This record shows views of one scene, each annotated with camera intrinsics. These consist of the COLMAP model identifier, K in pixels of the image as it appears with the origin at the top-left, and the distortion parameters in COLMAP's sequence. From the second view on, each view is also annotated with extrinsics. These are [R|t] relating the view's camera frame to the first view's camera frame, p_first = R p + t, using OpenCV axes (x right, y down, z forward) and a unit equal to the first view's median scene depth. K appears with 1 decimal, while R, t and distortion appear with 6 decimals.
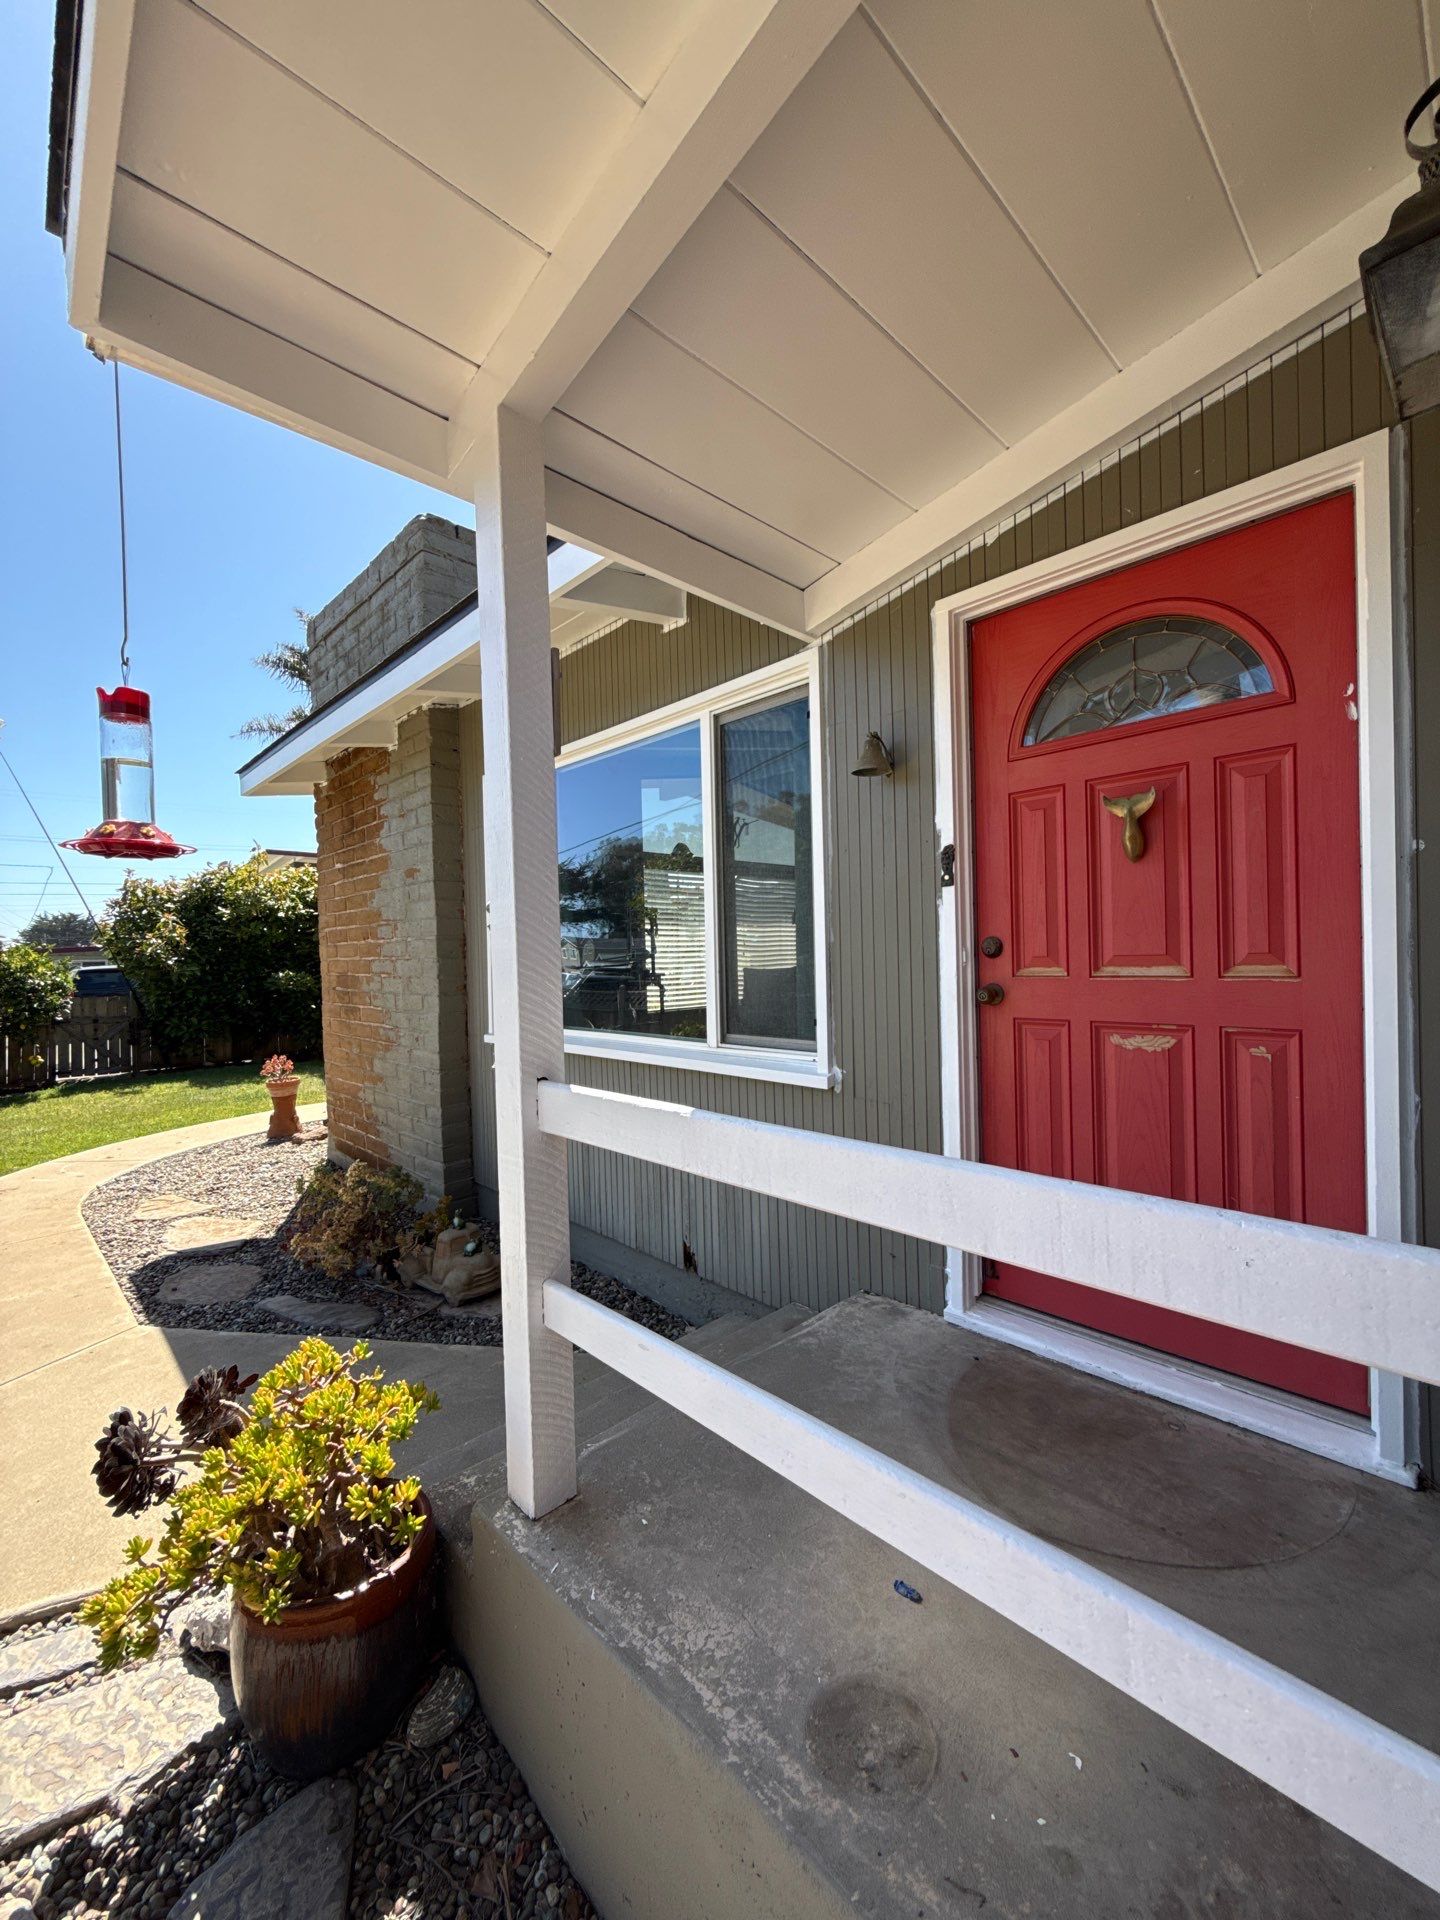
lens RADIAL K [[770.1, 0, 734.8], [0, 770.1, 956.9], [0, 0, 1]] dist [0.000757, -0.000151]
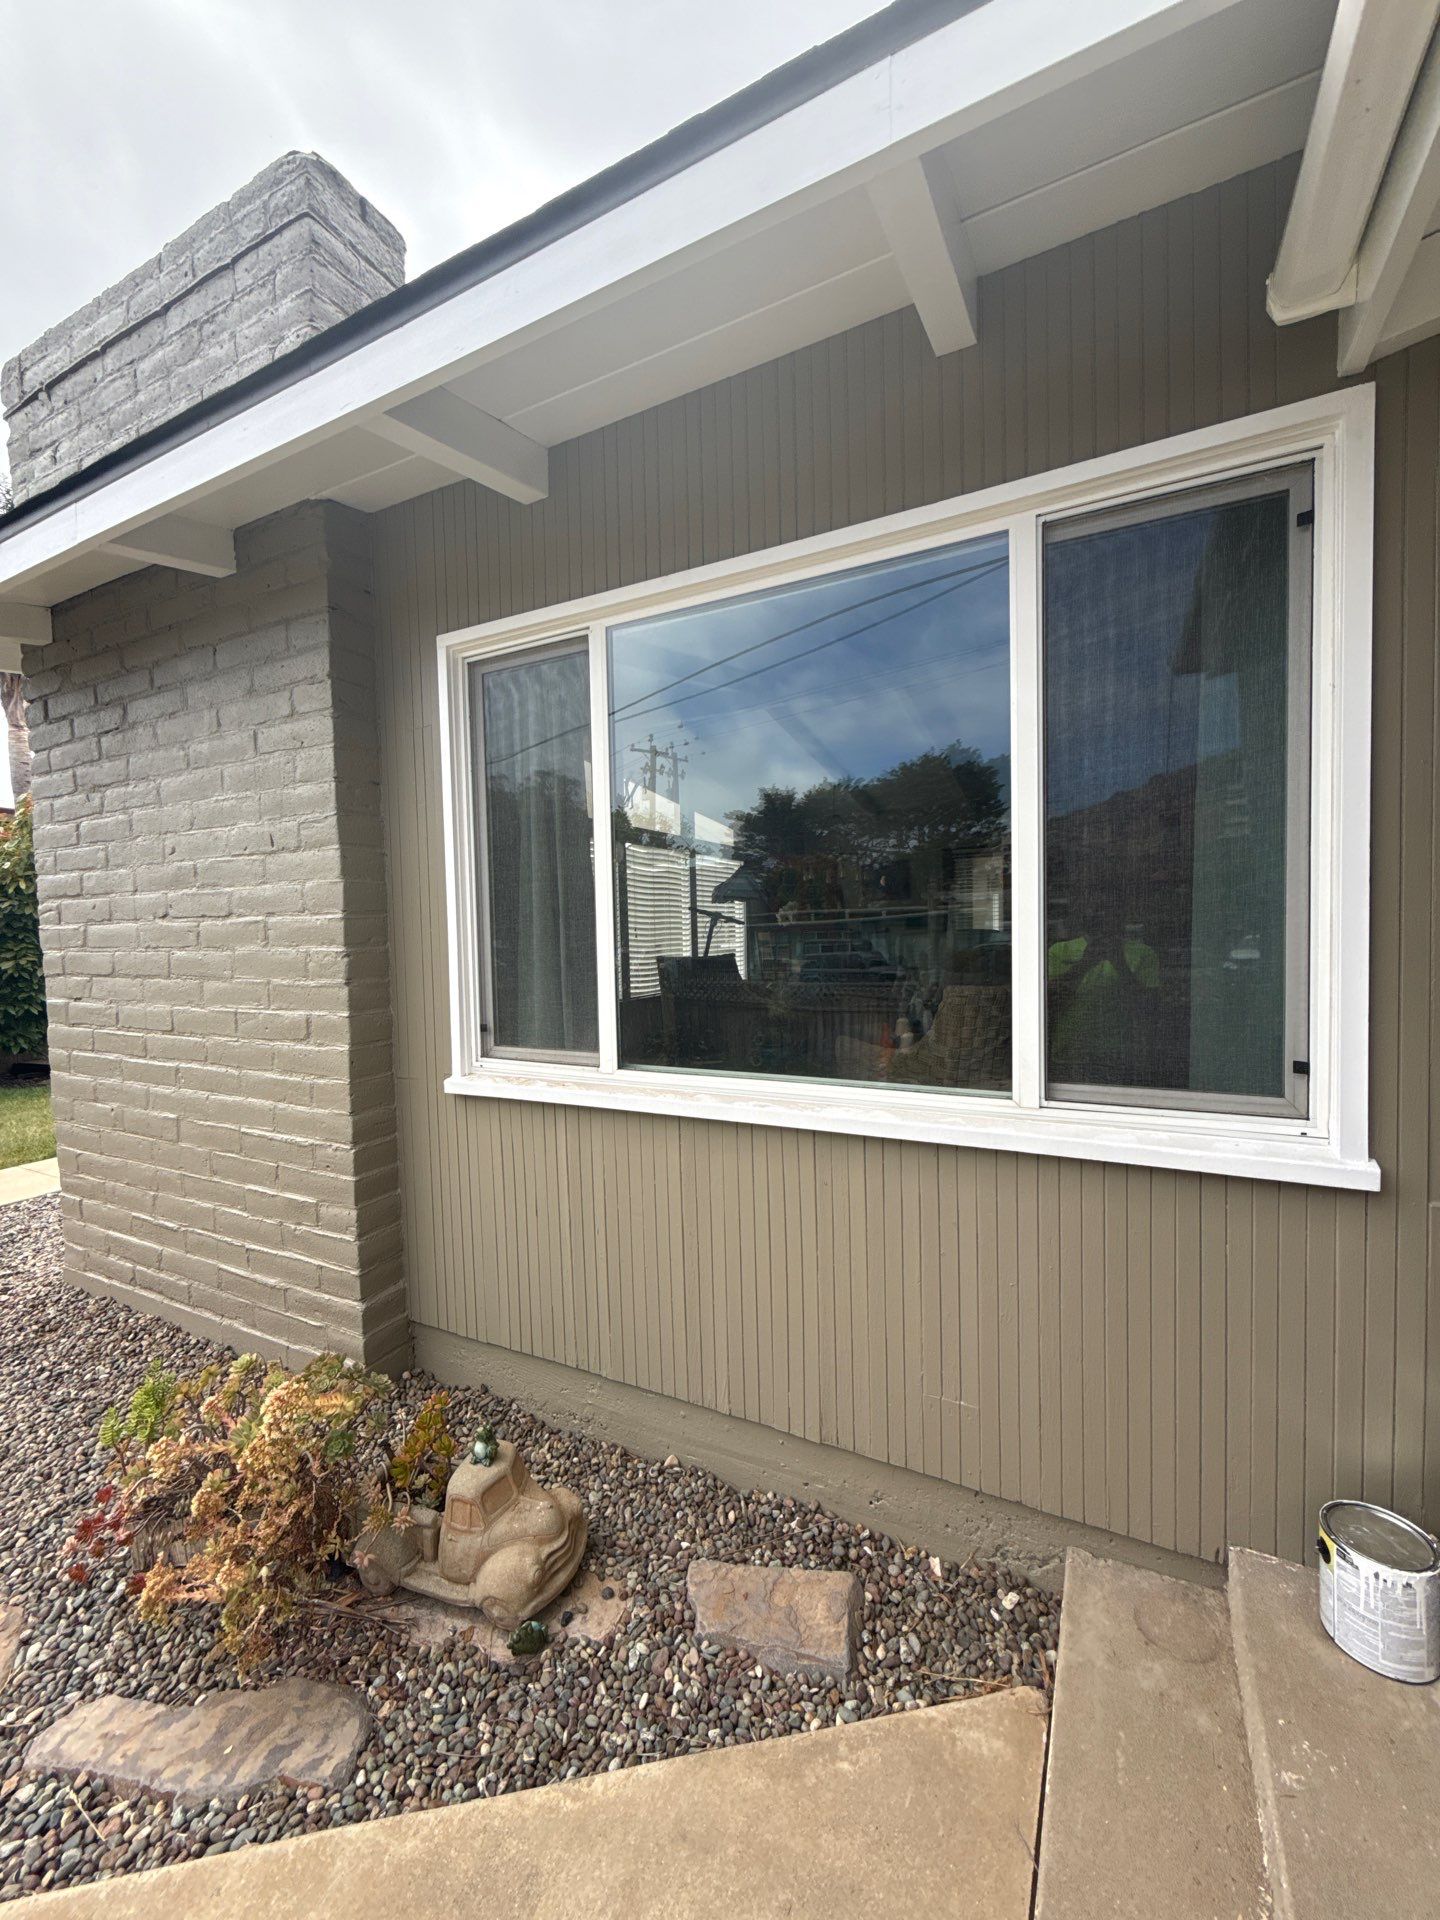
lens RADIAL K [[770.1, 0, 734.8], [0, 770.1, 958.8], [0, 0, 1]] dist [0.000757, -0.000151]
pose [[0.949463, -0.005548, 0.313831, -0.359311], [-0.001811, 0.999730, 0.023152, -0.005747], [-0.313875, -0.022550, 0.949196, 0.449495]]
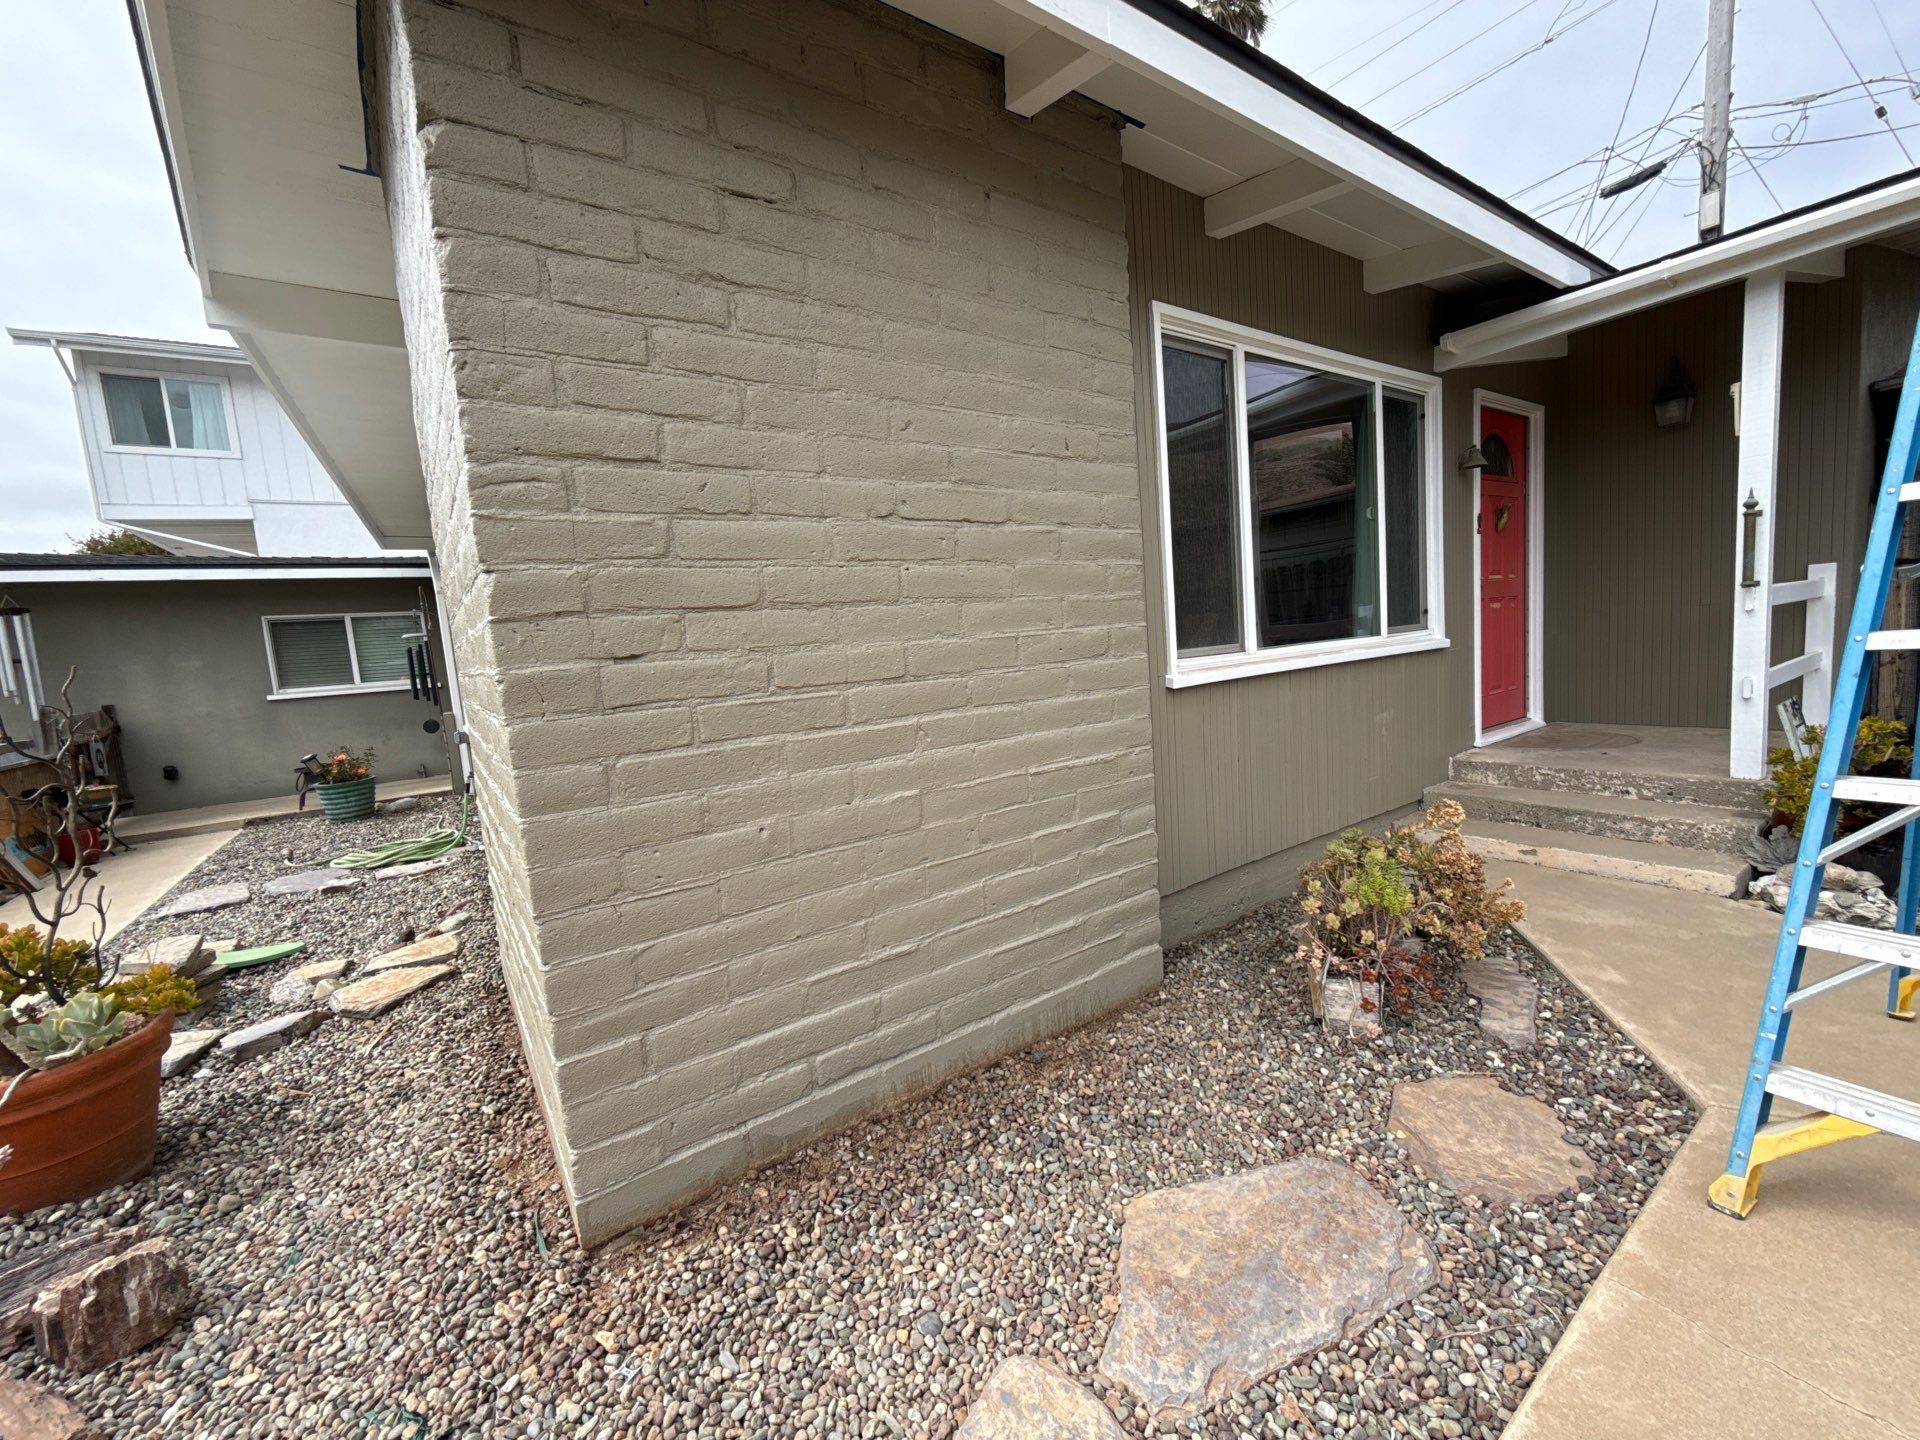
lens RADIAL K [[770.1, 0, 964.5], [0, 770.1, 727.0], [0, 0, 1]] dist [0.000757, -0.000151]
pose [[0.167038, -0.091264, 0.981717, -1.256164], [0.085680, 0.993284, 0.077761, 0.087965], [-0.982221, 0.071125, 0.173736, 1.269481]]
